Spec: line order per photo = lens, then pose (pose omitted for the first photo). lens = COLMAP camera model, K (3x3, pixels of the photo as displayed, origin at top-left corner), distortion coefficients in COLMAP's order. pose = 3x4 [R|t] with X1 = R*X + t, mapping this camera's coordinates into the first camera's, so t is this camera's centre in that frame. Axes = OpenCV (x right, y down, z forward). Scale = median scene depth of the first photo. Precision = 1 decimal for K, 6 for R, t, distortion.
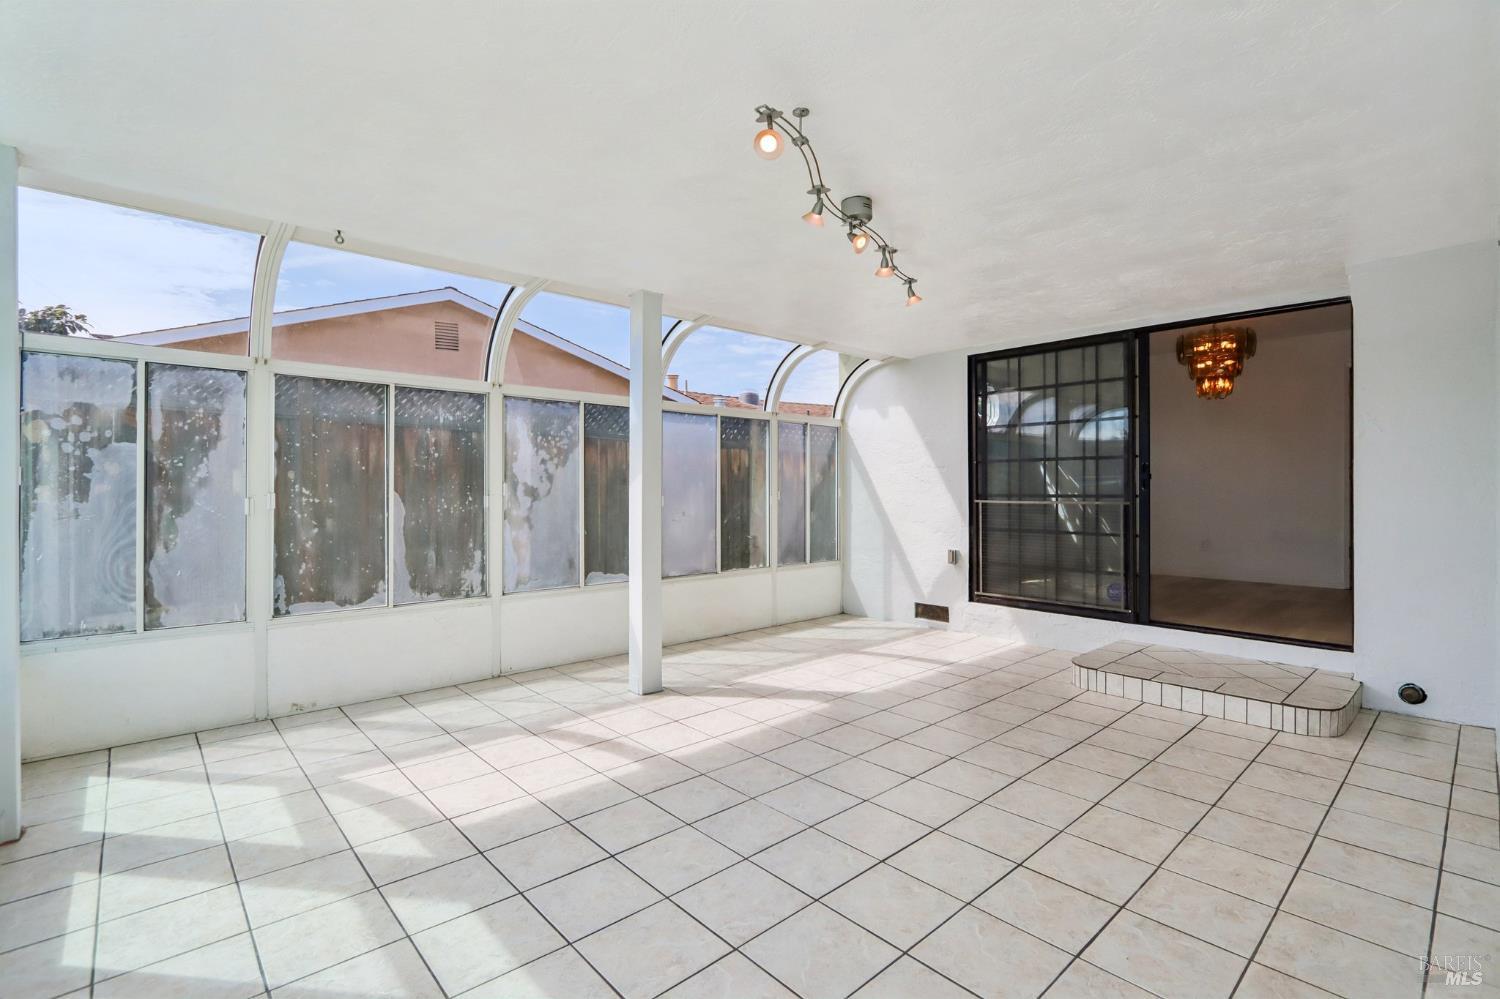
lens RADIAL K [[688.0, 0, 754.1], [0, 688.0, 491.5], [0, 0, 1]] dist [-0.013668, 0.000256]
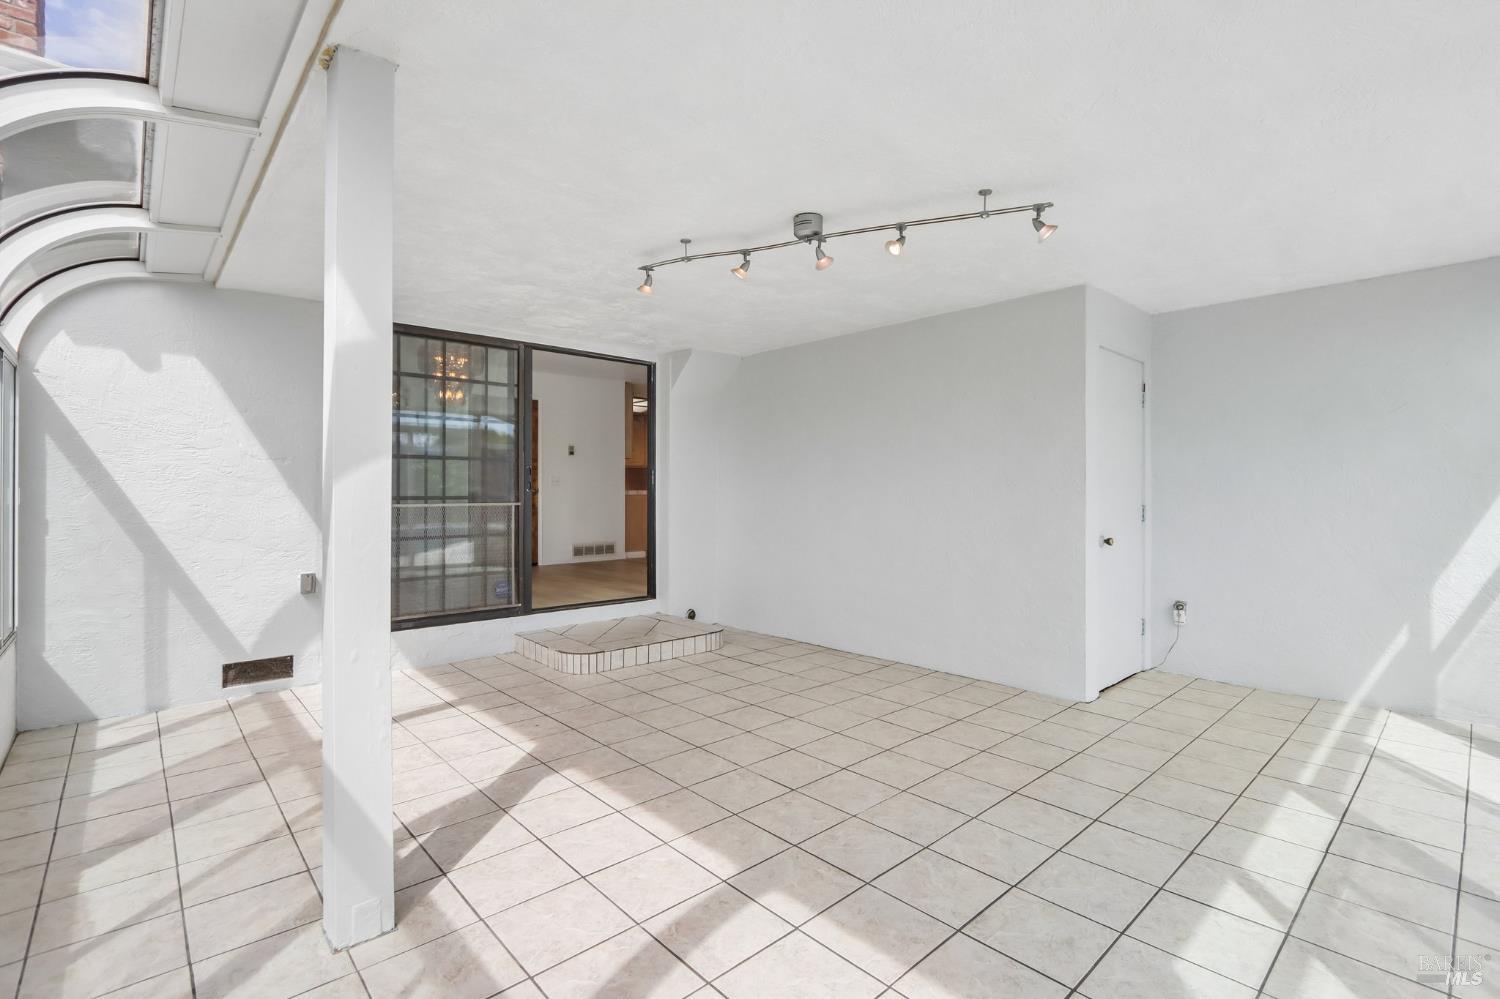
lens RADIAL K [[688.0, 0, 764.5], [0, 688.0, 491.5], [0, 0, 1]] dist [-0.013668, 0.000256]
pose [[-0.008772, 0.000266, 0.999961, -0.669551], [0.003285, 0.999995, -0.000237, -0.000783], [-0.999956, 0.003283, -0.008773, 0.797567]]
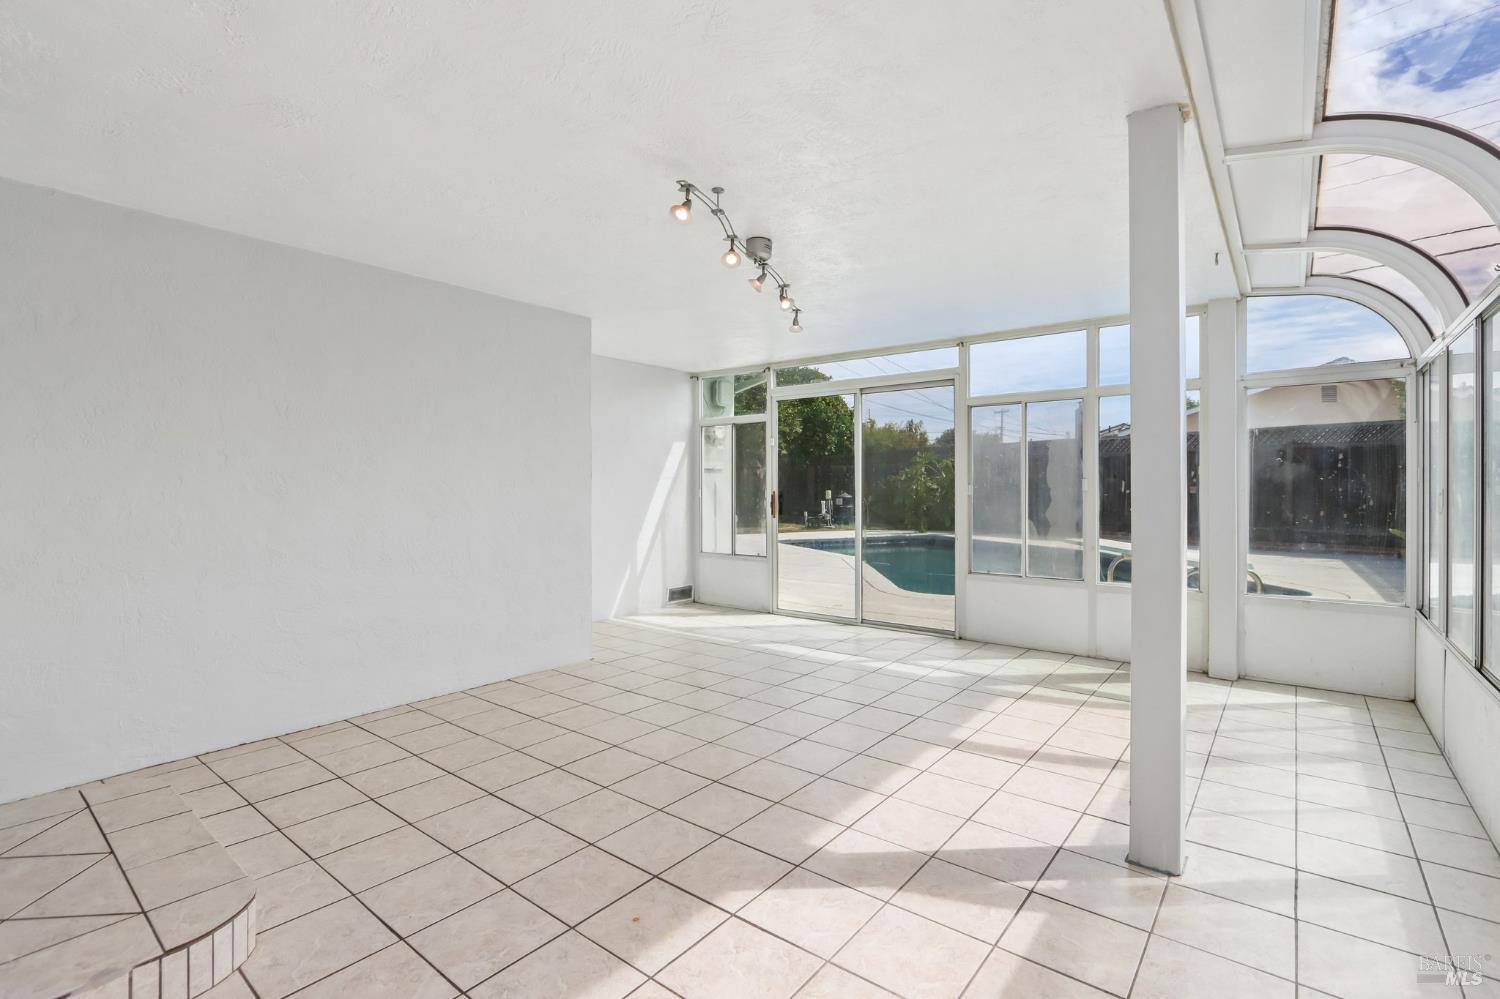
lens RADIAL K [[688.0, 0, 751.4], [0, 688.0, 492.1], [0, 0, 1]] dist [-0.013668, 0.000256]
pose [[-0.988201, 0.002996, -0.153130, 0.253583], [0.001727, 0.999963, 0.008418, -0.001617], [0.153150, 0.008055, -0.988170, 1.603535]]
